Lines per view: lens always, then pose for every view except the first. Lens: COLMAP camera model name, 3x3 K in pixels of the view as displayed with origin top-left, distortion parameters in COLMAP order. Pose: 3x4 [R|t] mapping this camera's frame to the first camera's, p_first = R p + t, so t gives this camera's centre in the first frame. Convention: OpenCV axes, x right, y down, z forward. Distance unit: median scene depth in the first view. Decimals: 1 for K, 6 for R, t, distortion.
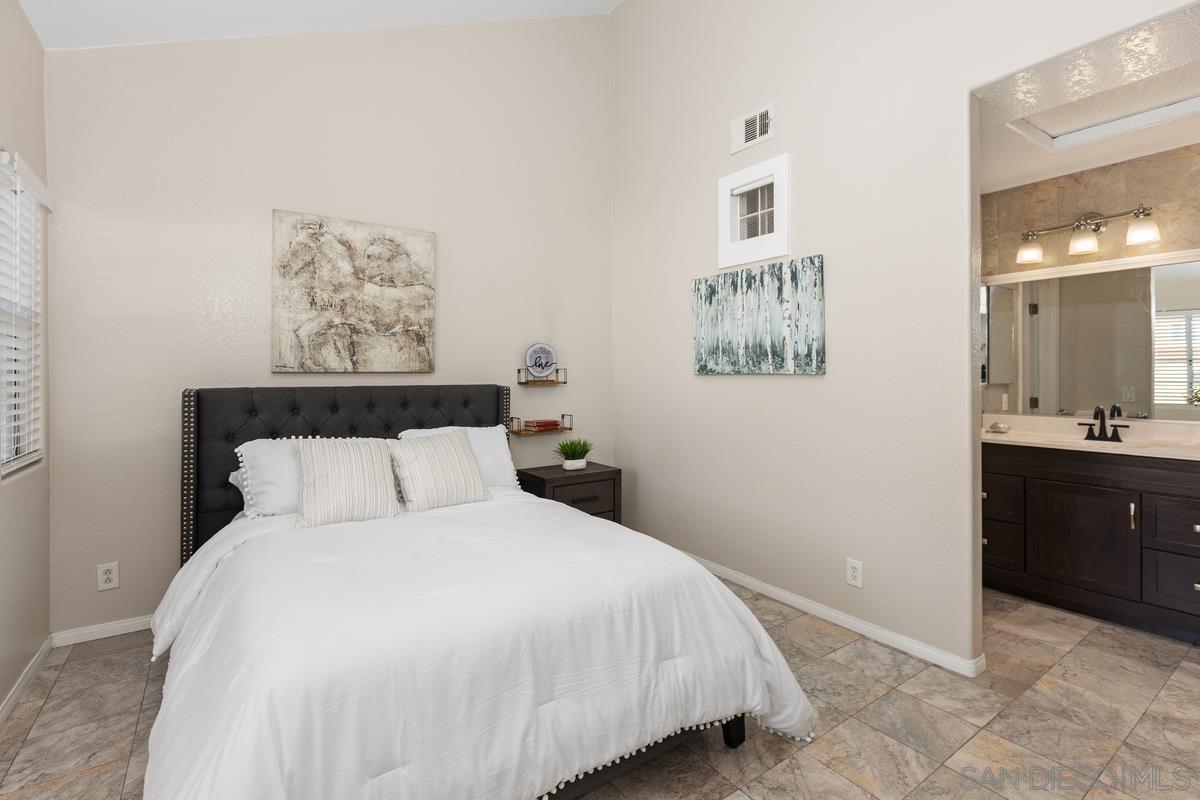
lens RADIAL K [[550.8, 0, 596.3], [0, 550.8, 369.4], [0, 0, 1]] dist [-0.001117, -0.000901]
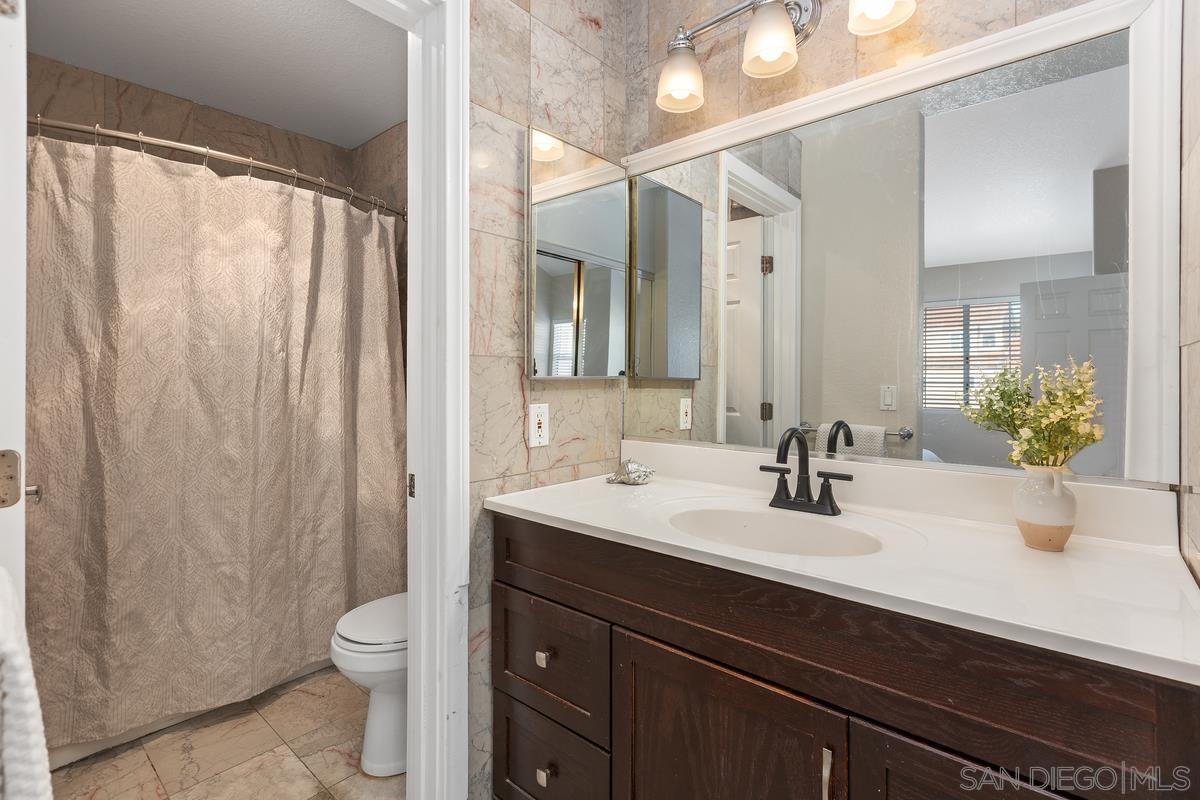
lens RADIAL K [[550.8, 0, 596.3], [0, 550.8, 369.4], [0, 0, 1]] dist [-0.001117, -0.000901]
pose [[0.972425, 0.012478, 0.232880, 0.642775], [-0.011410, 0.999917, -0.005931, 0.025642], [-0.232935, 0.003110, 0.972487, 0.603075]]
